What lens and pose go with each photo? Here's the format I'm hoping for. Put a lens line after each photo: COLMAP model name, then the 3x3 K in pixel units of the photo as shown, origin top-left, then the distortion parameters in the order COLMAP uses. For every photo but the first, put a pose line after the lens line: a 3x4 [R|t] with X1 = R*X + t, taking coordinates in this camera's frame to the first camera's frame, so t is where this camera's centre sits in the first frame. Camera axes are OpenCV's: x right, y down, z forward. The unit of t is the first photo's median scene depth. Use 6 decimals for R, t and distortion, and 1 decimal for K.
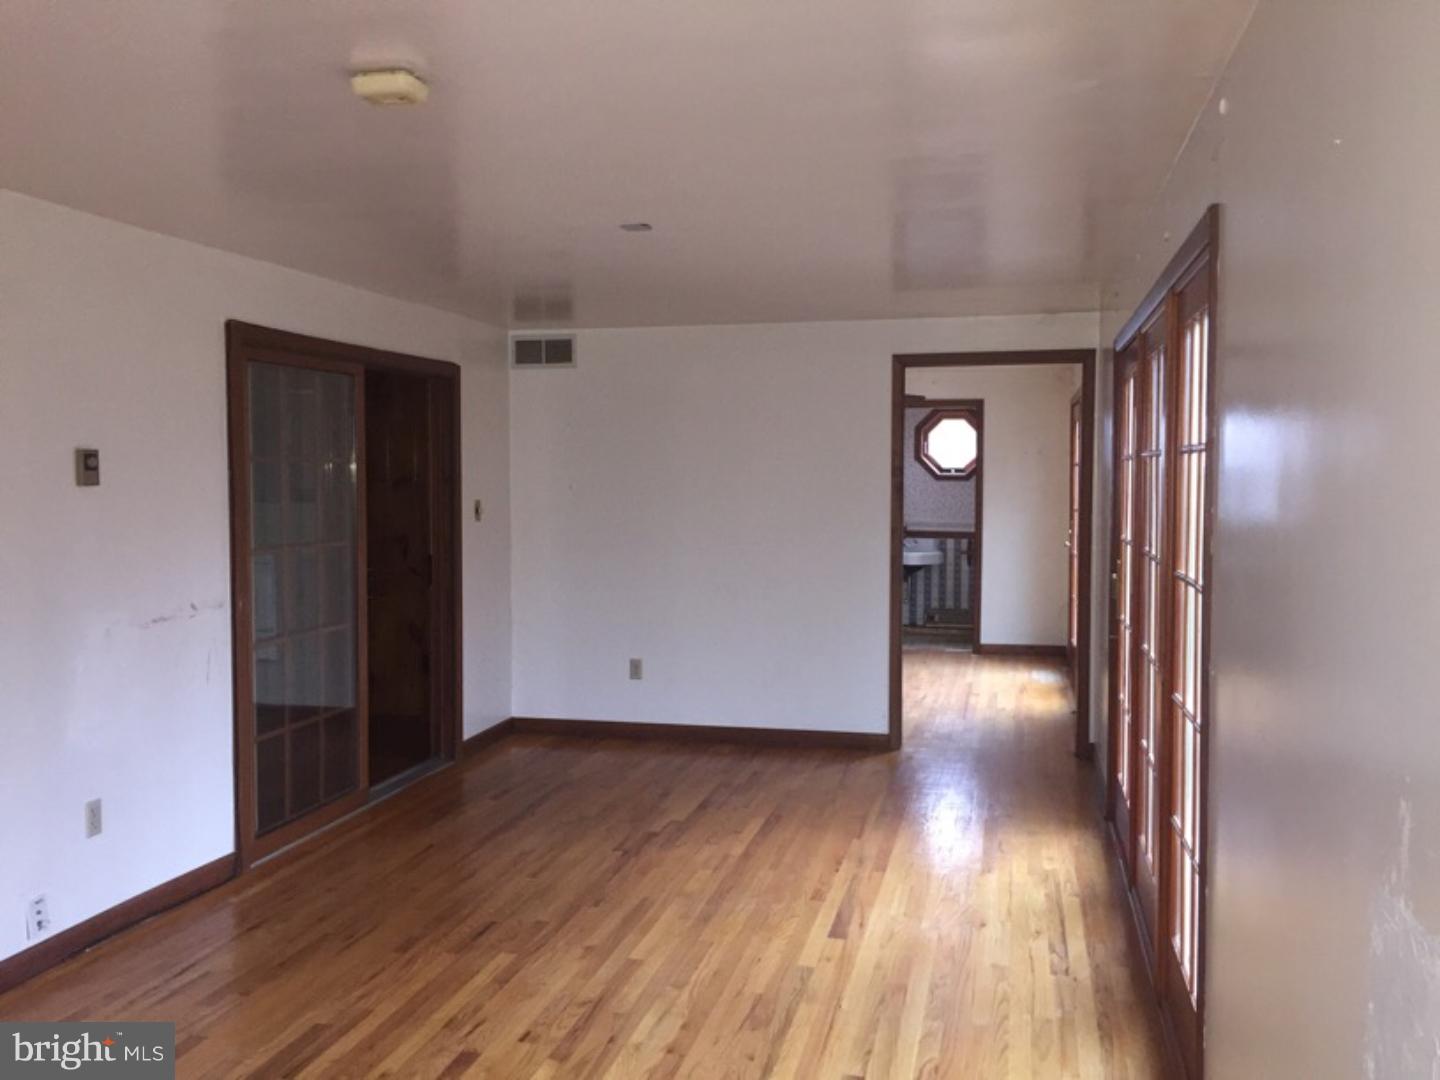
lens RADIAL K [[1253.0, 0, 715.3], [0, 1253.0, 530.5], [0, 0, 1]] dist [0.067194, -0.017377]
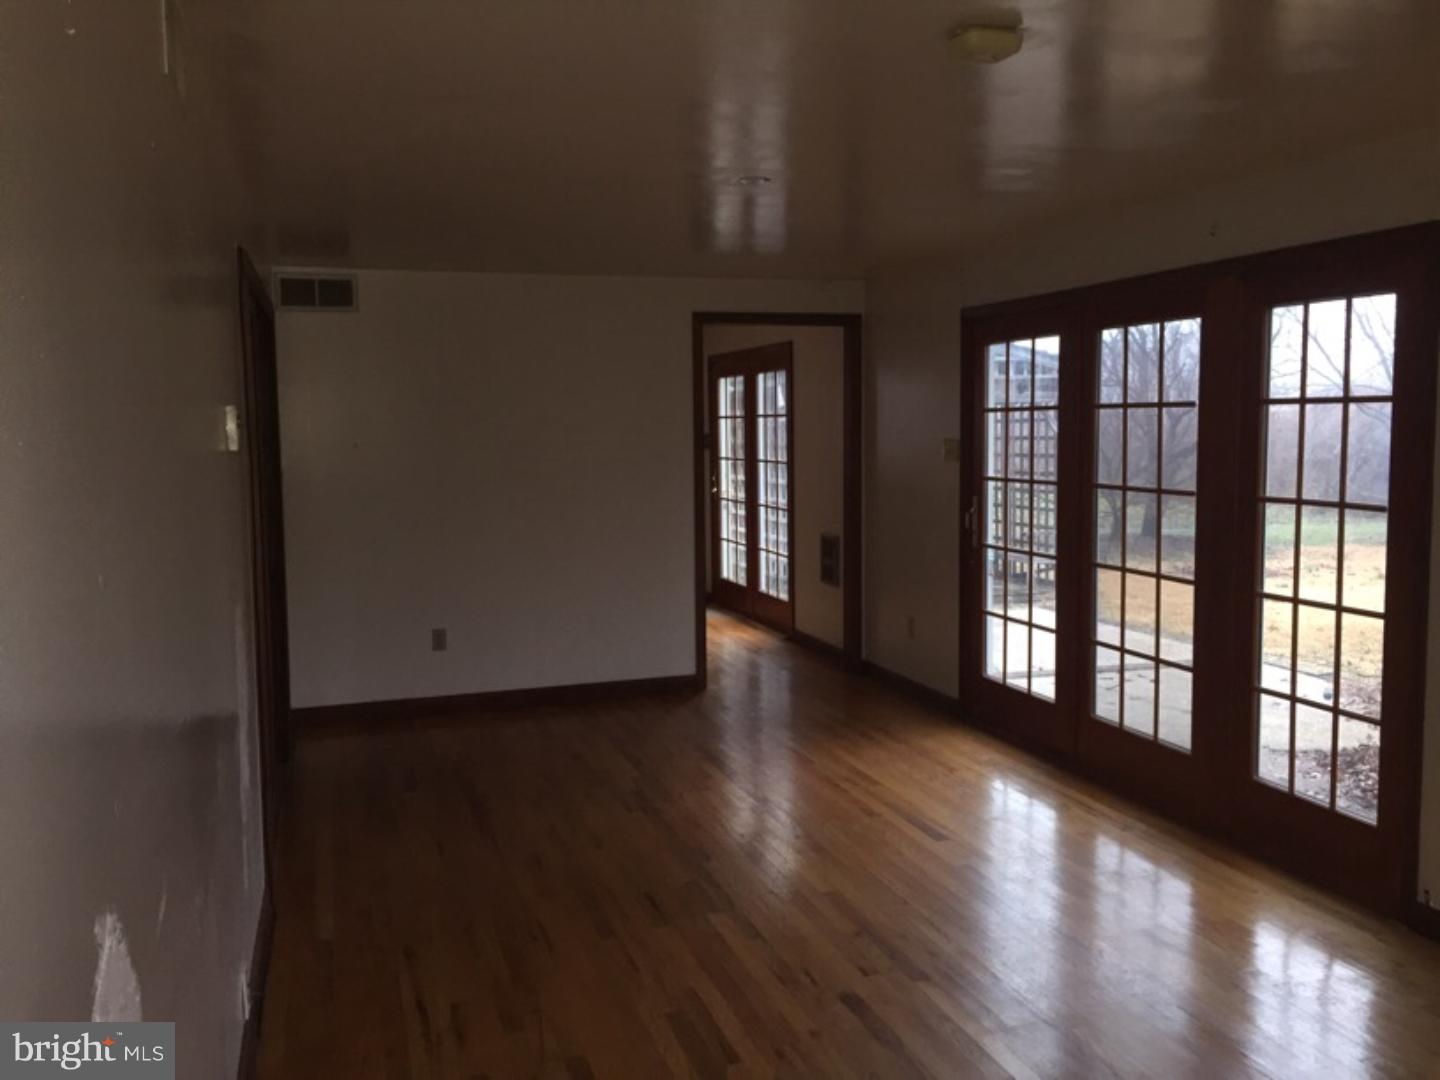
lens RADIAL K [[1253.0, 0, 715.3], [0, 1253.0, 530.5], [0, 0, 1]] dist [0.067194, -0.017377]
pose [[0.845833, -0.056010, 0.530500, -0.571980], [0.038165, 0.998278, 0.044547, -0.006835], [-0.532081, -0.017432, 0.846514, 0.146967]]
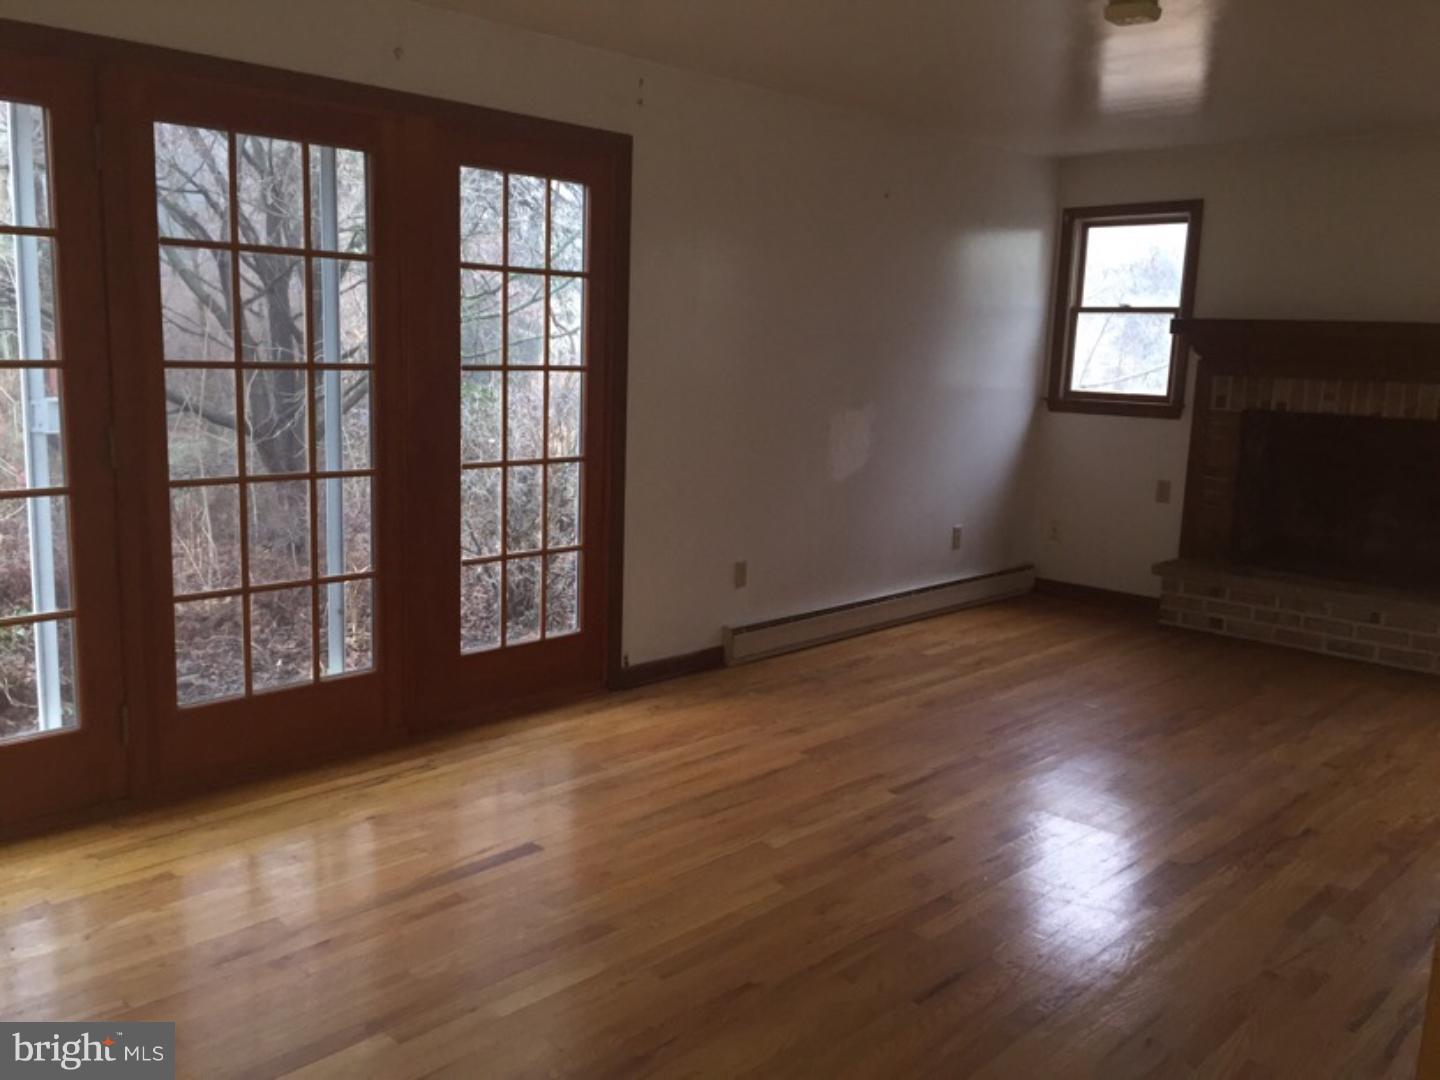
lens RADIAL K [[1253.0, 0, 715.3], [0, 1253.0, 530.5], [0, 0, 1]] dist [0.067194, -0.017377]
pose [[-0.867721, -0.106312, 0.485549, -0.338497], [-0.007882, 0.979679, 0.200419, -0.040977], [-0.496989, 0.170081, -0.850926, 1.418815]]
